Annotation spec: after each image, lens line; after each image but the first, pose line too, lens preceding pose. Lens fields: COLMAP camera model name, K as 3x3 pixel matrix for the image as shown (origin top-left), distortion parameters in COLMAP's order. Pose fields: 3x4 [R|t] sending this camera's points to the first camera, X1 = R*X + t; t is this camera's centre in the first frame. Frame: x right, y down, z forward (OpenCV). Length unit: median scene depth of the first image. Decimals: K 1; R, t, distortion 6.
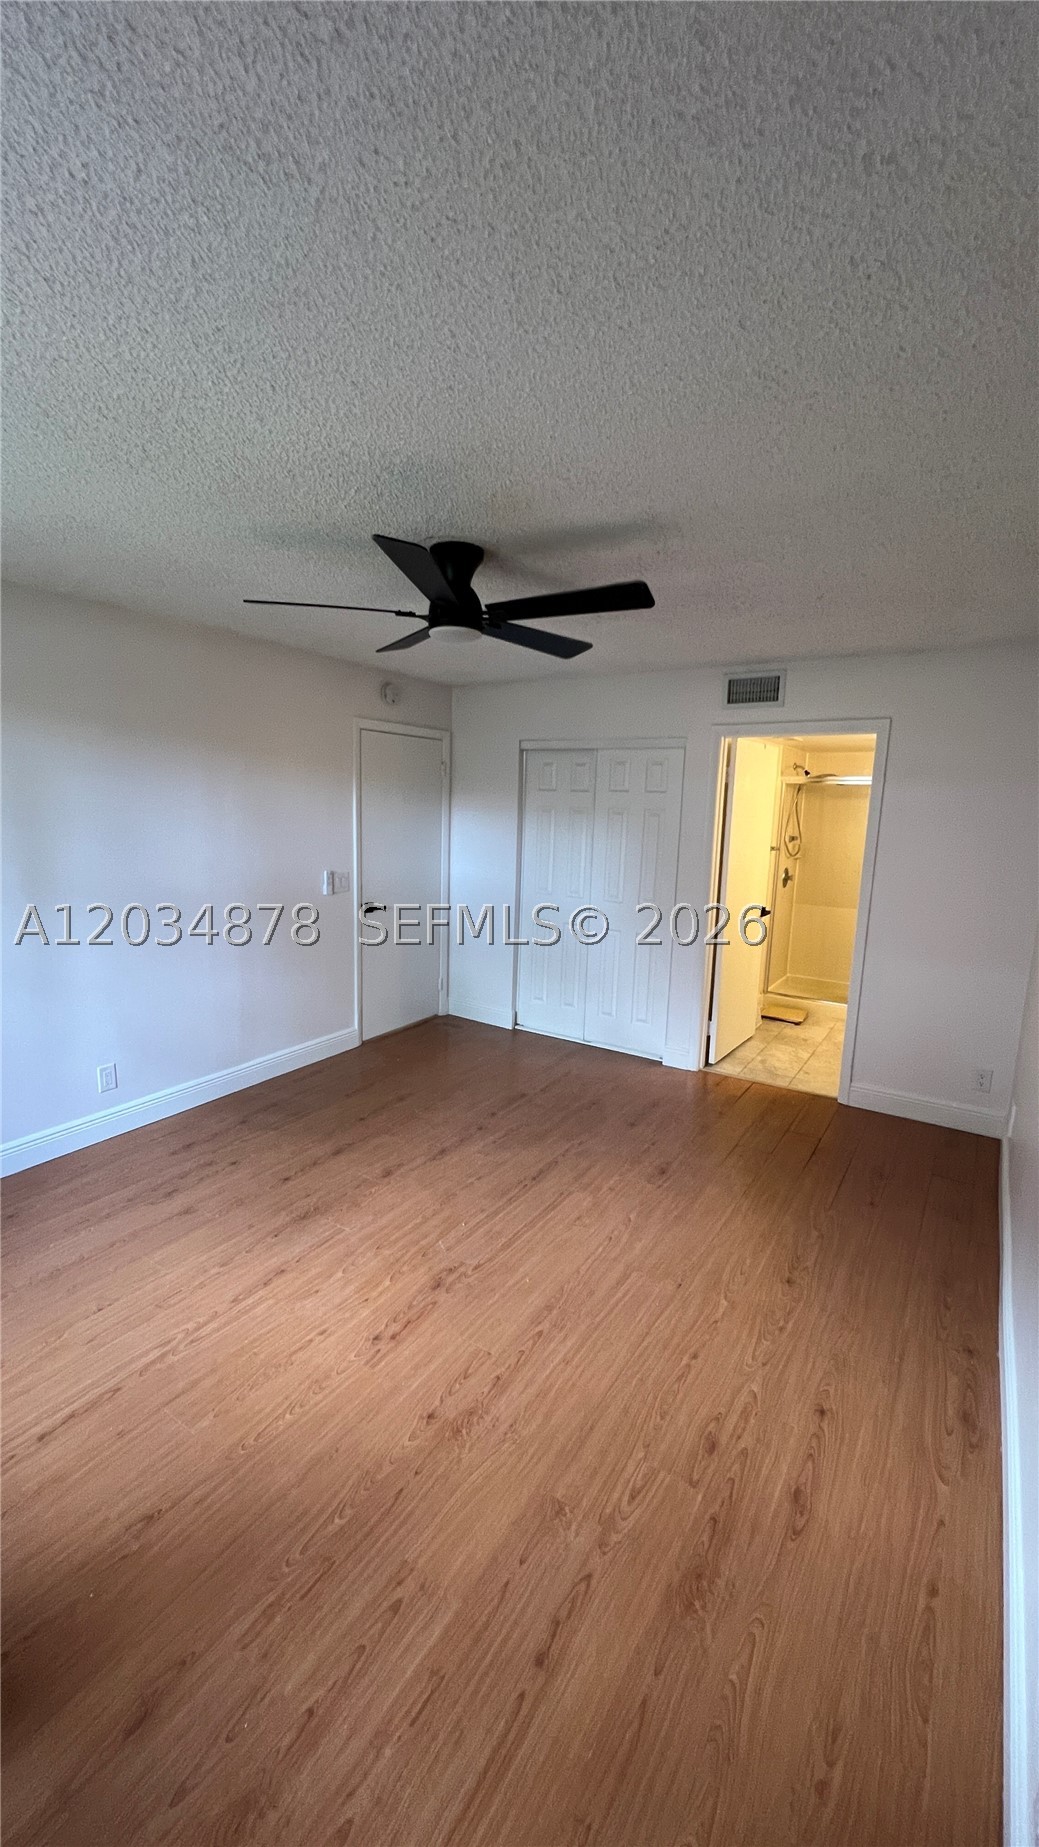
lens RADIAL K [[741.5, 0, 521.1], [0, 741.5, 925.6], [0, 0, 1]] dist [-0.001644, -0.000100]
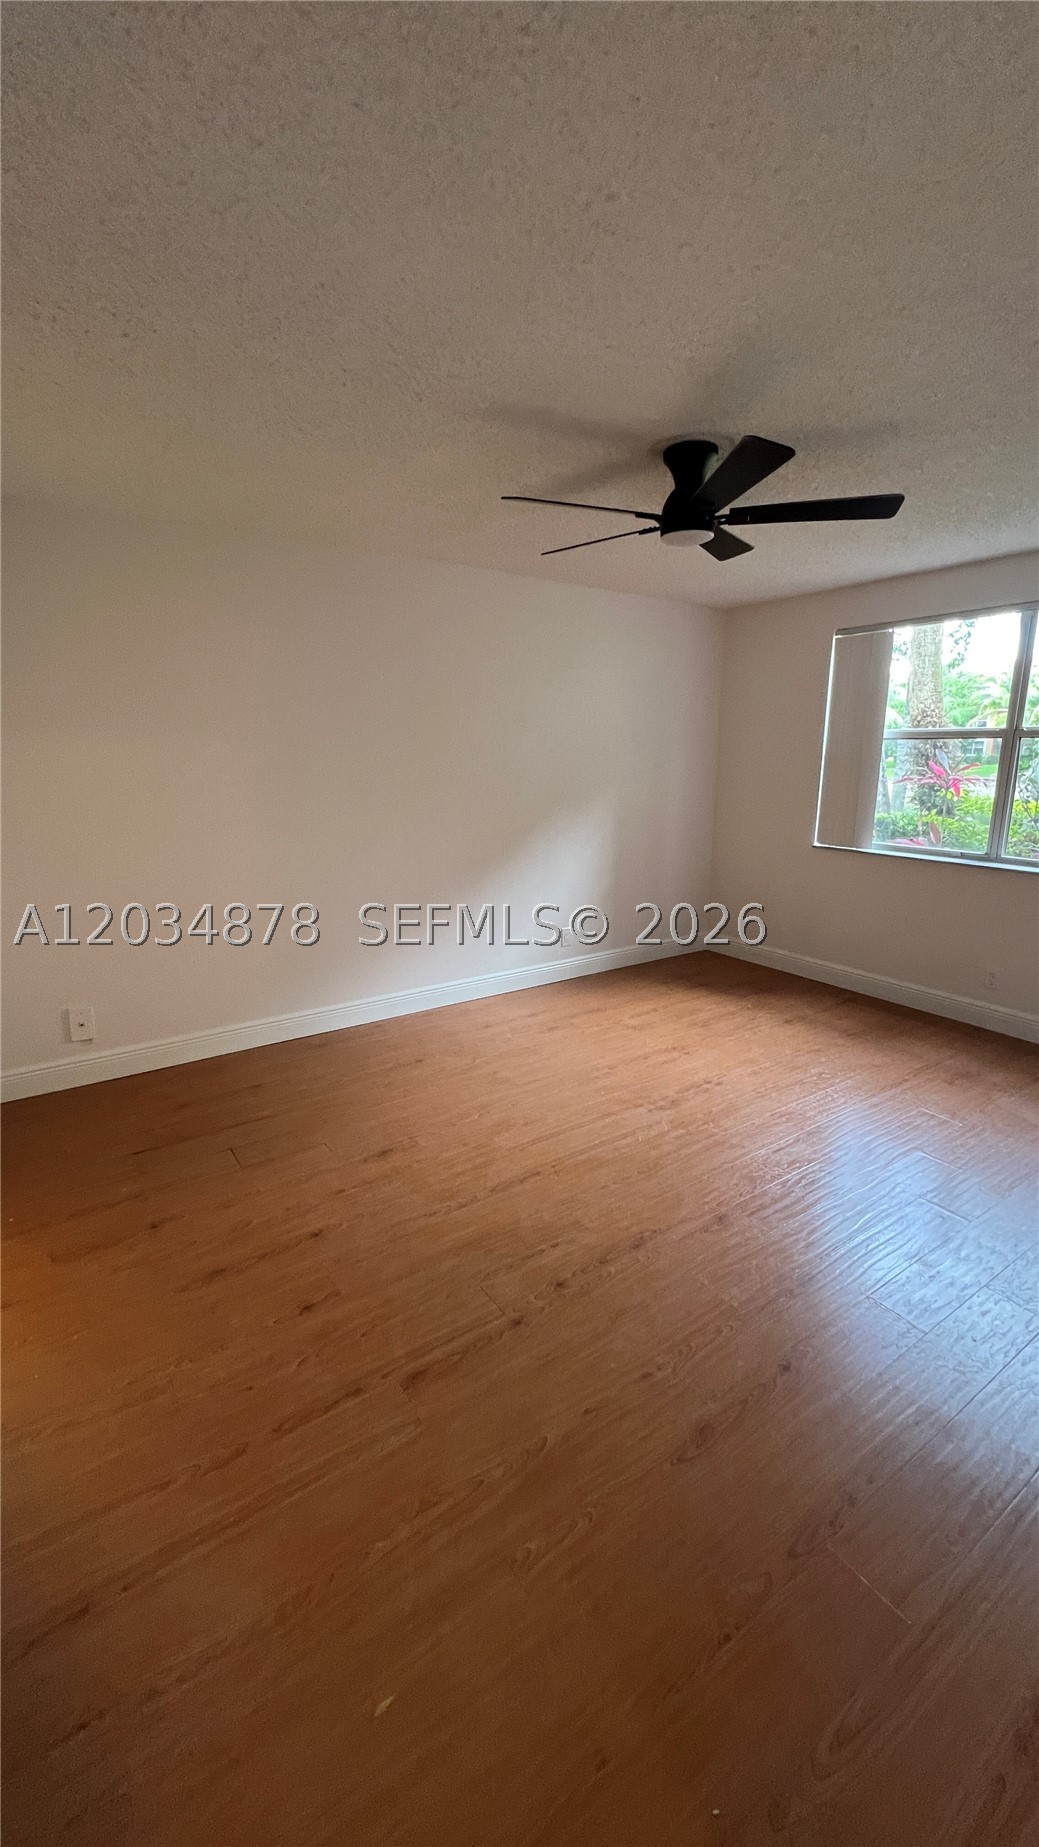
lens RADIAL K [[741.5, 0, 519.4], [0, 741.5, 922.7], [0, 0, 1]] dist [-0.001644, -0.000100]
pose [[-0.922535, -0.112966, 0.369008, -0.286907], [0.042215, 0.920918, 0.387463, -0.282038], [-0.383597, 0.373026, -0.844811, 1.955658]]
